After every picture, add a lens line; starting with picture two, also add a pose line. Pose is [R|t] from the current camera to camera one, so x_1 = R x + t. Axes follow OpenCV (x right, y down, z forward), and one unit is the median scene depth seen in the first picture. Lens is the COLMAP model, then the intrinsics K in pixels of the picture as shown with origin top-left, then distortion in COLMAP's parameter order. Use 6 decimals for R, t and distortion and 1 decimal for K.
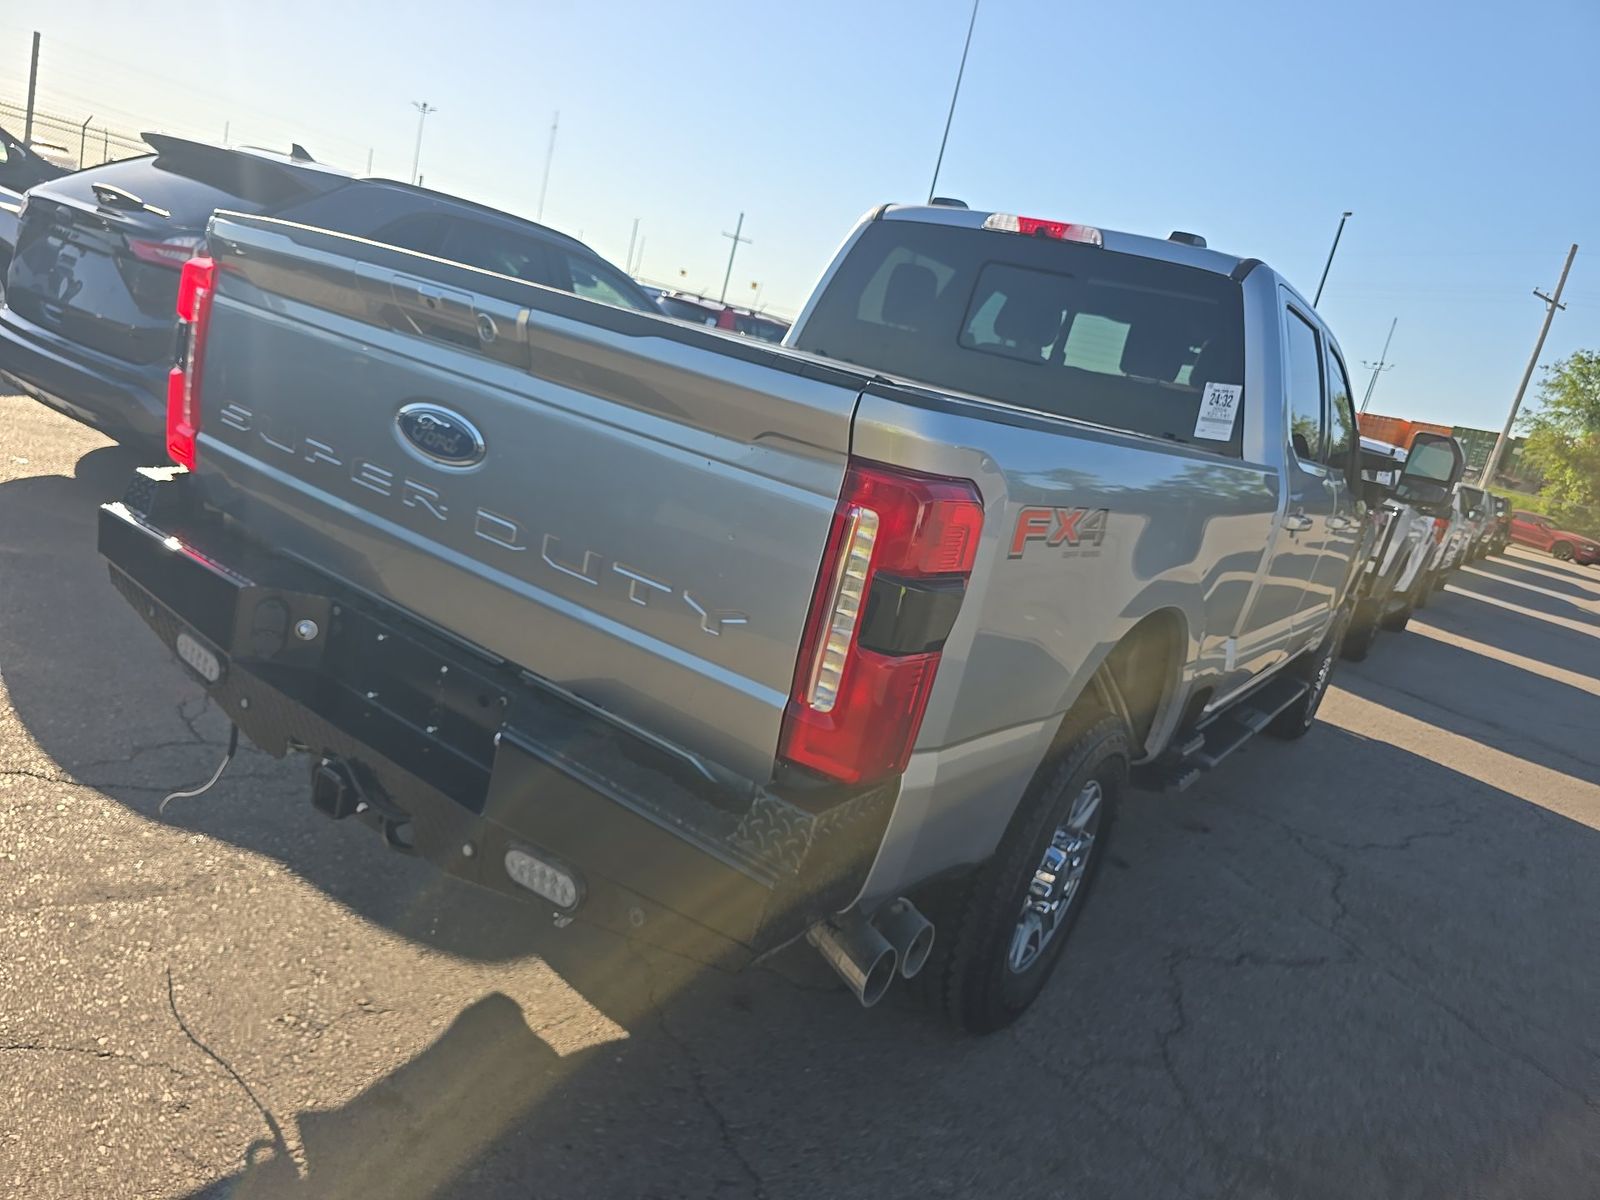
lens RADIAL K [[1089.7, 0, 791.6], [0, 1089.7, 597.8], [0, 0, 1]] dist [0.032992, -0.000886]
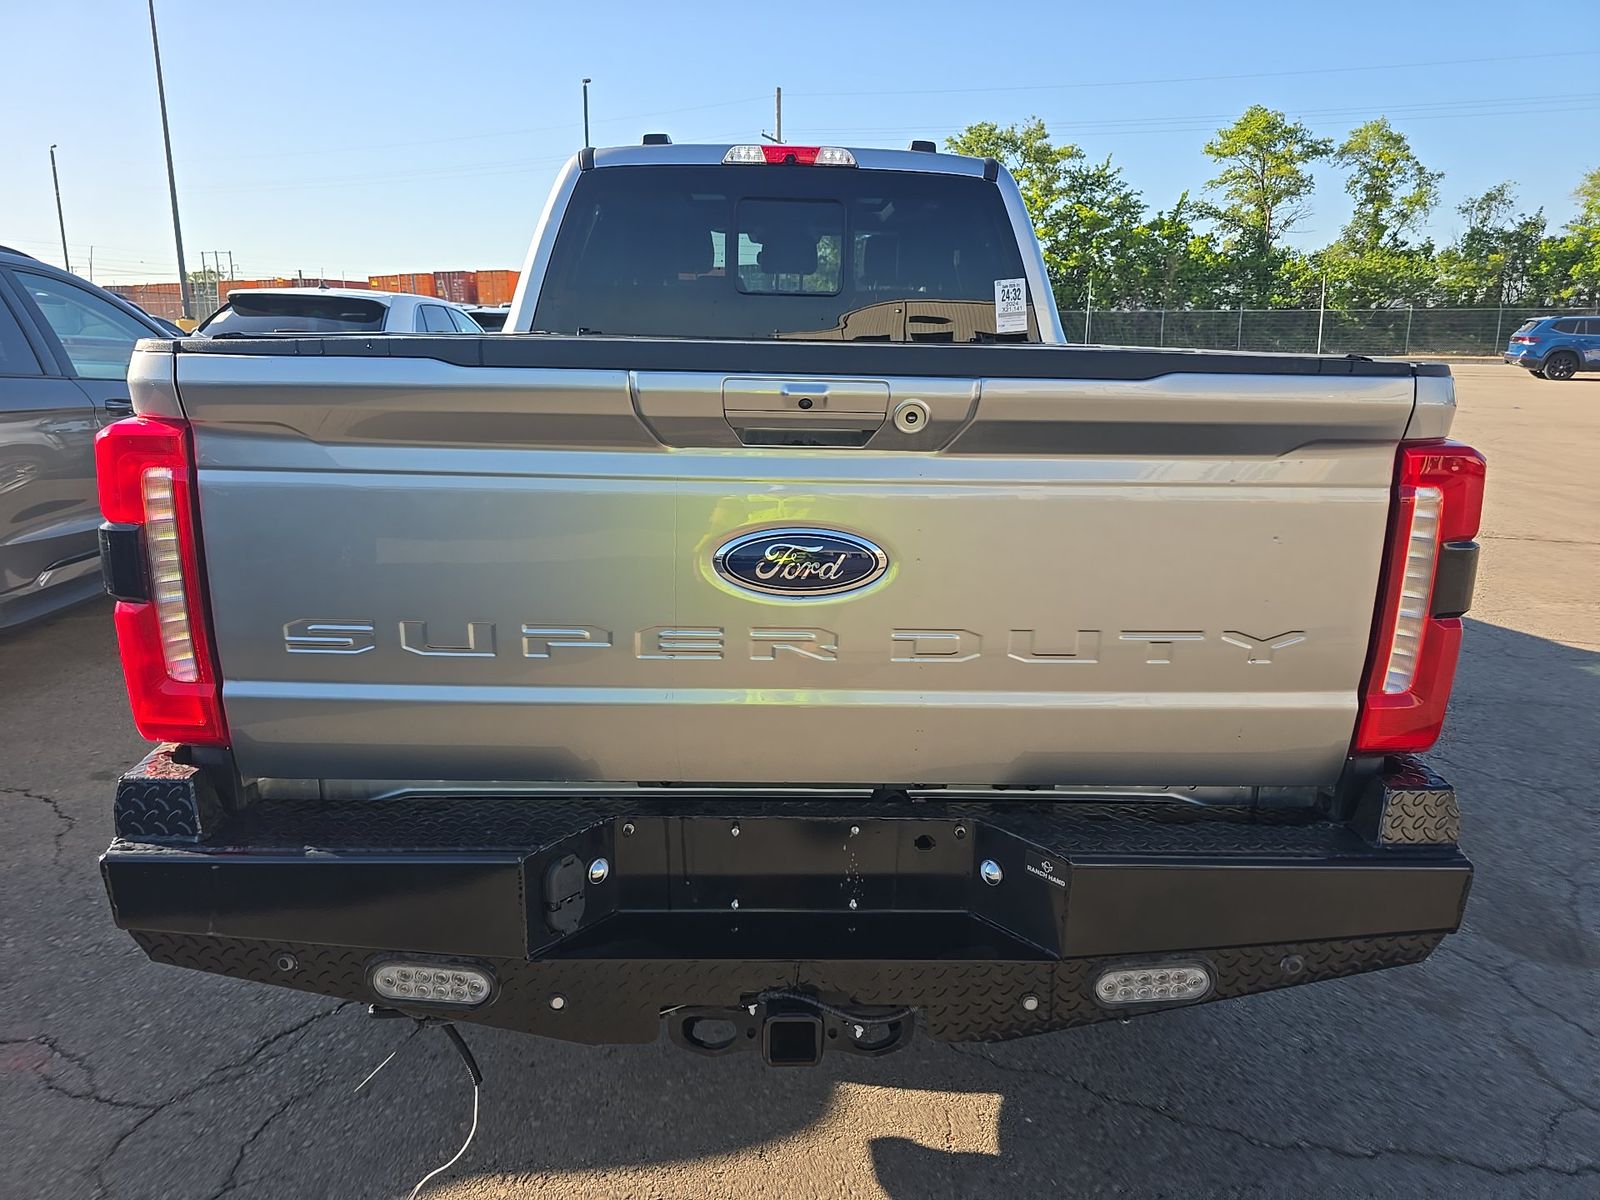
lens RADIAL K [[1072.6, 0, 809.1], [0, 1072.6, 602.5], [0, 0, 1]] dist [0.067543, -0.068085]
pose [[0.789923, -0.350874, 0.502901, -0.531560], [0.299069, 0.936407, 0.183574, -0.194183], [-0.535331, 0.005393, 0.844625, 0.261217]]
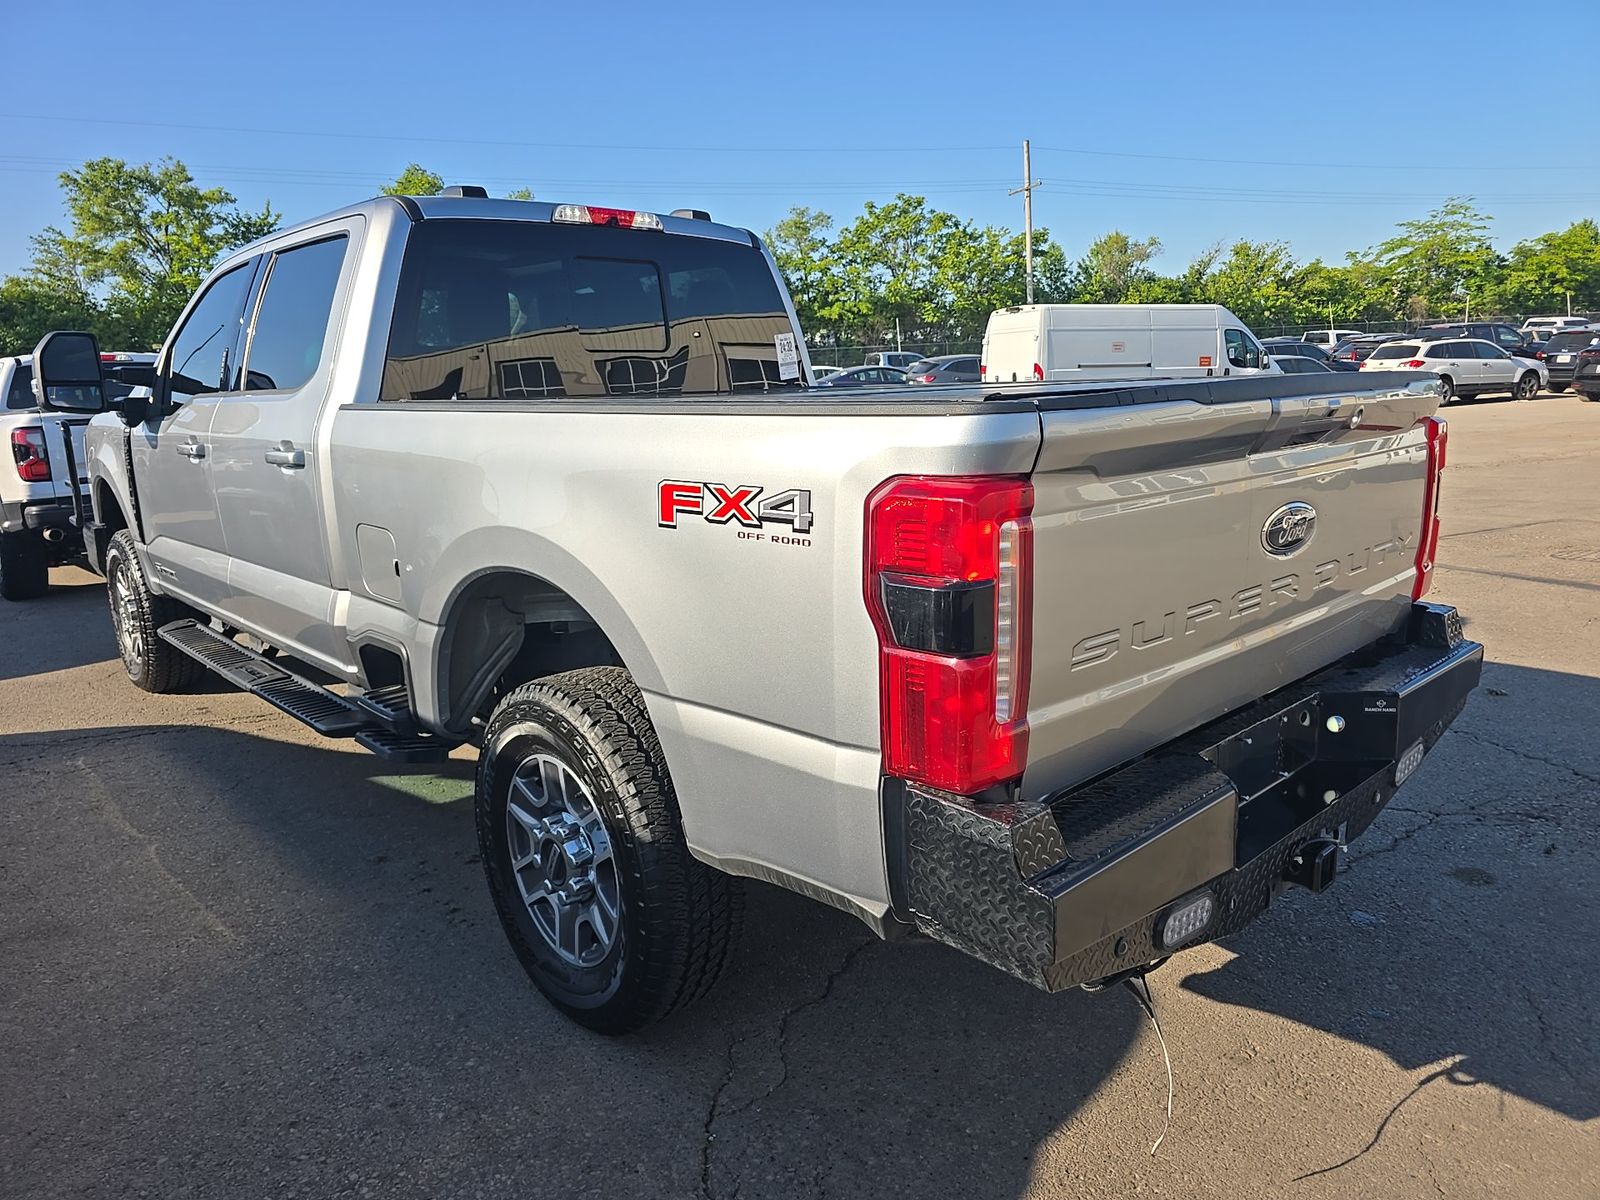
lens RADIAL K [[1077.9, 0, 800.0], [0, 1077.9, 600.0], [0, 0, 1]] dist [0.071759, -0.091785]
pose [[0.207041, -0.424320, 0.881525, -1.060048], [0.298508, 0.885481, 0.356114, -0.465707], [-0.931680, 0.189412, 0.309994, 0.847948]]
